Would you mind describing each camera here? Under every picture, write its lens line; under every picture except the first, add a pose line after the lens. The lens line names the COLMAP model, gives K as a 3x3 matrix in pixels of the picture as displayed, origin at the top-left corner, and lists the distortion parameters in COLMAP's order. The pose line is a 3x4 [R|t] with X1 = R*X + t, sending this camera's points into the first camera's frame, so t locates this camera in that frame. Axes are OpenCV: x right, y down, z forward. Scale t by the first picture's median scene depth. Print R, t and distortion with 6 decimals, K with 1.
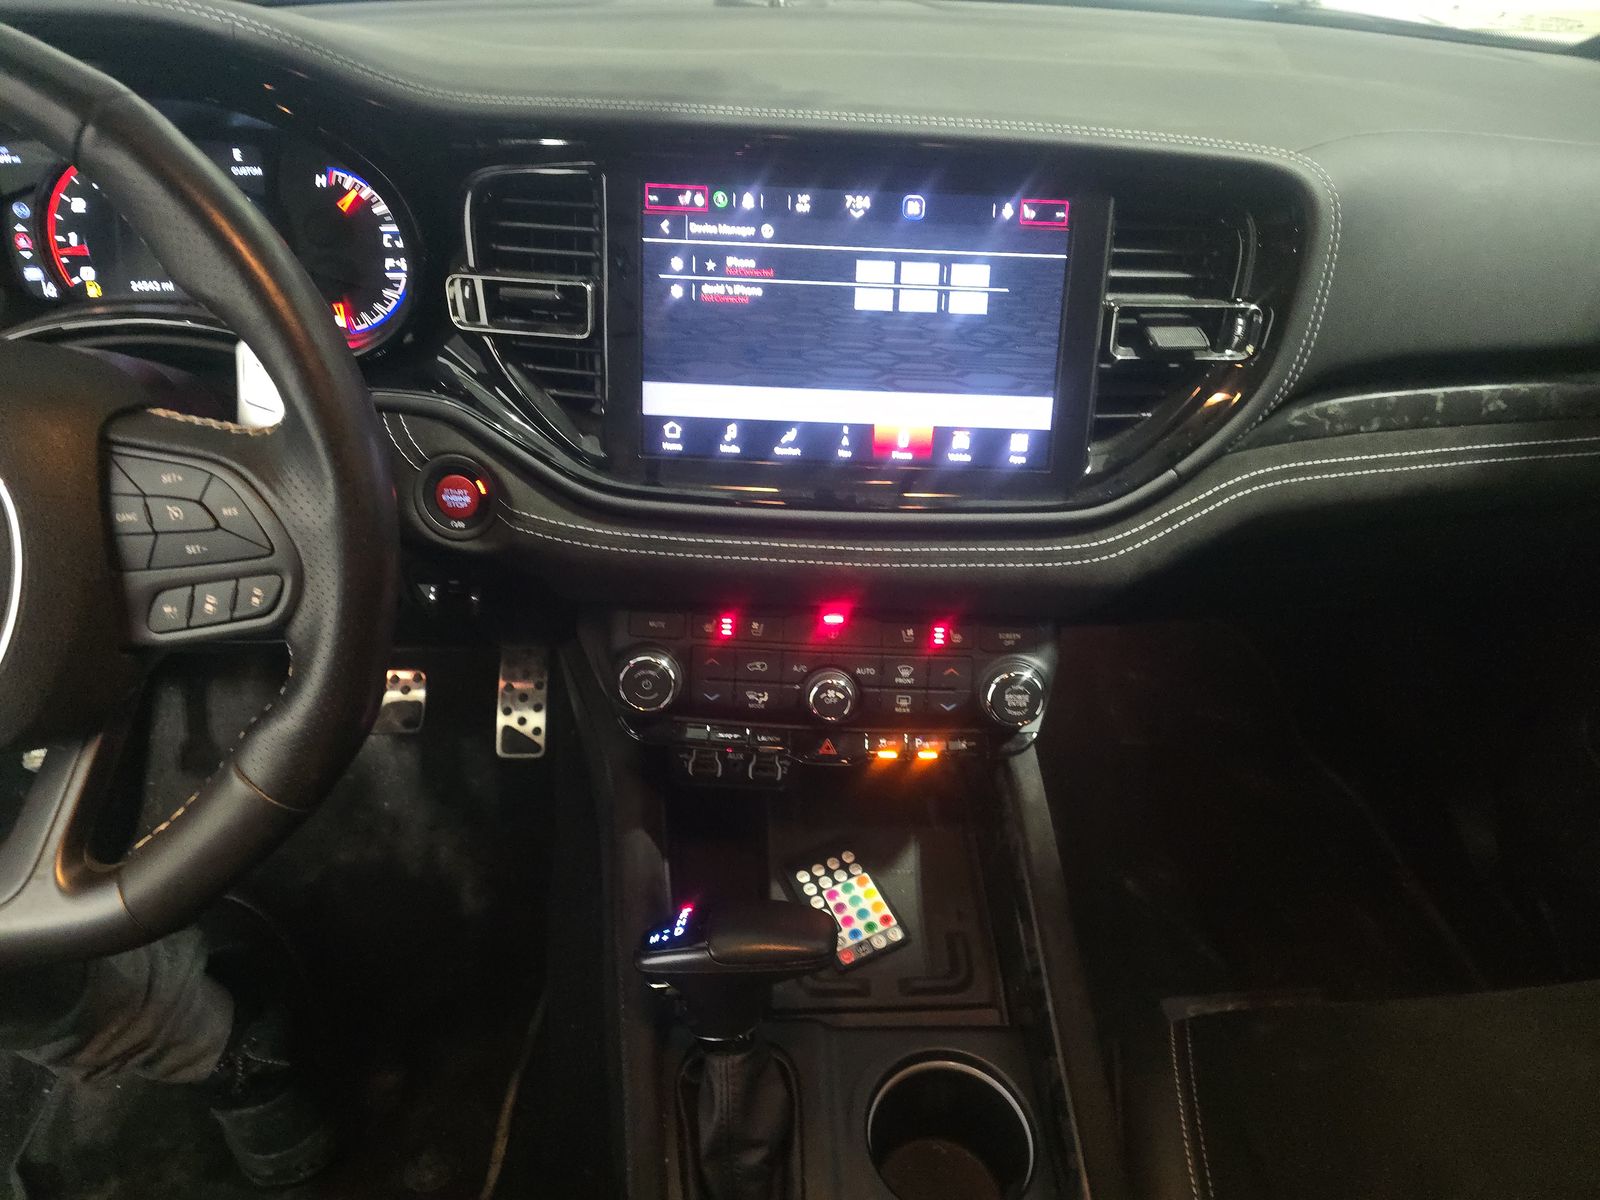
lens RADIAL K [[1078.9, 0, 800.0], [0, 1078.9, 600.0], [0, 0, 1]] dist [0.068306, -0.048677]
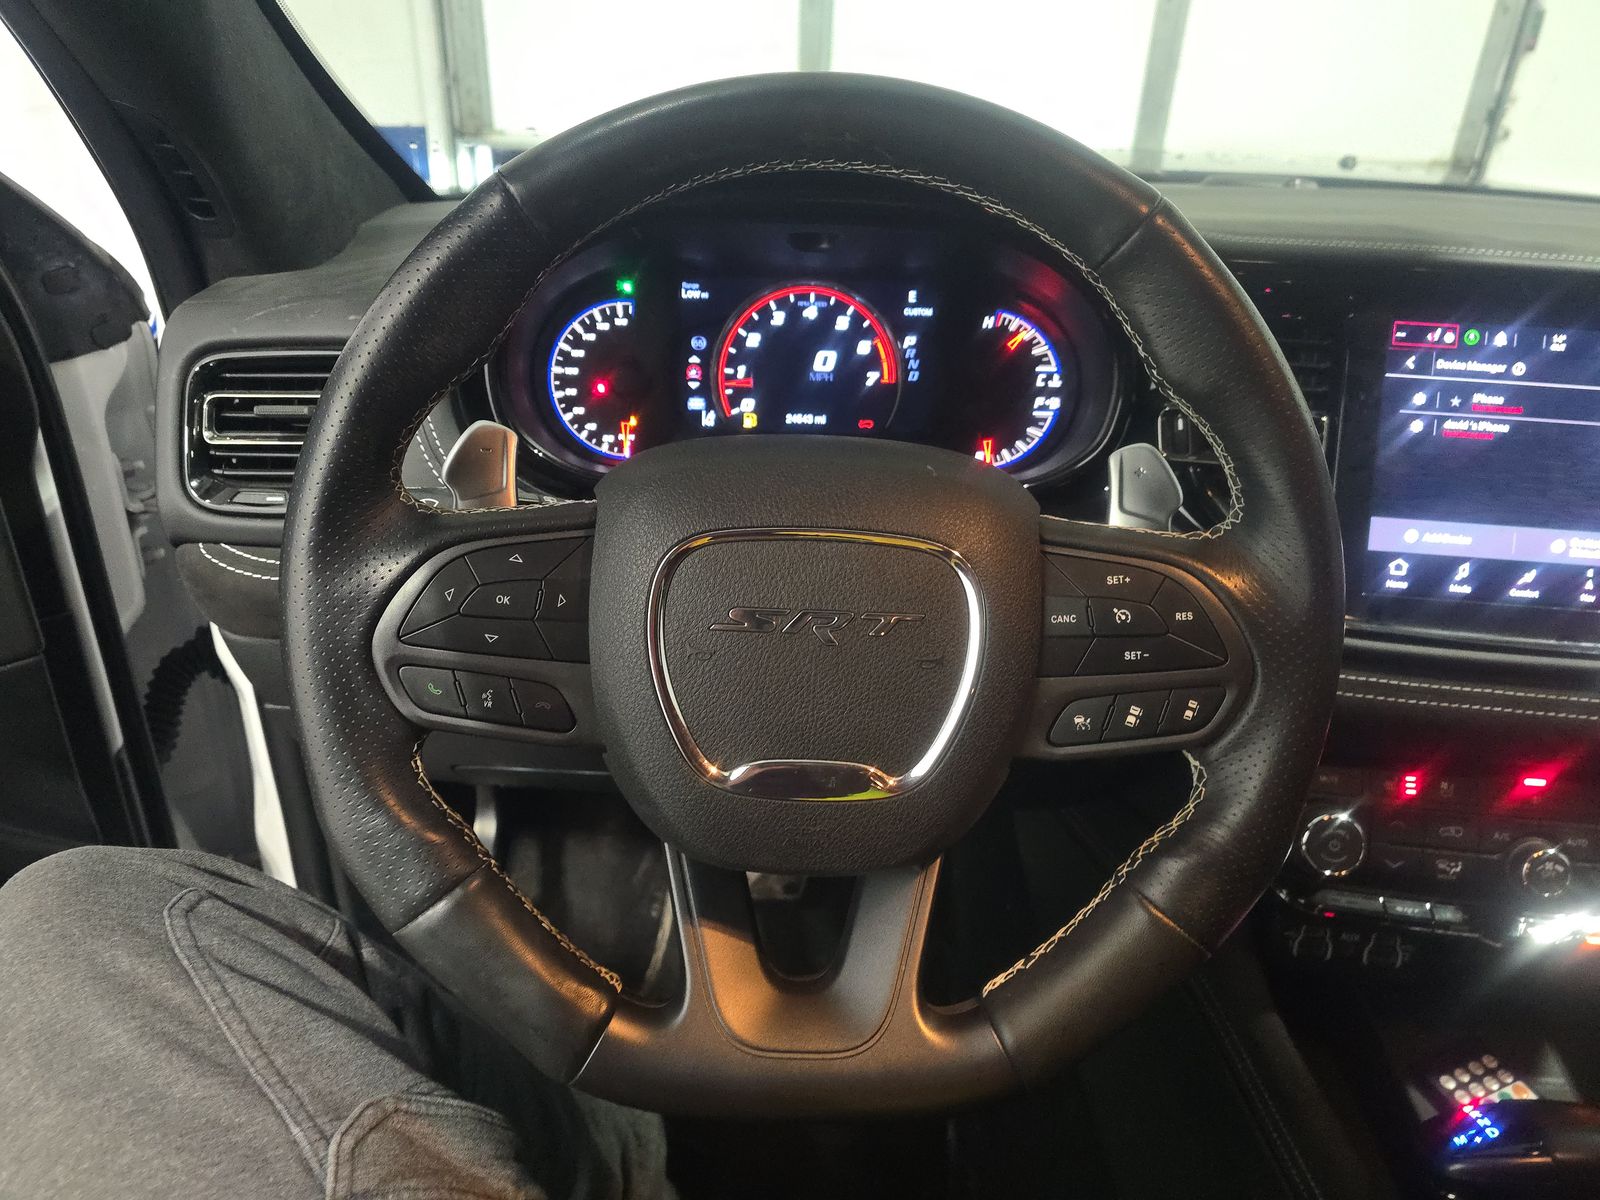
lens RADIAL K [[1078.9, 0, 800.0], [0, 1078.9, 600.0], [0, 0, 1]] dist [0.068306, -0.048677]
pose [[0.999257, 0.035605, -0.014735, -0.619604], [-0.037721, 0.981955, -0.185315, 0.067242], [0.007871, 0.185733, 0.982569, 0.060989]]
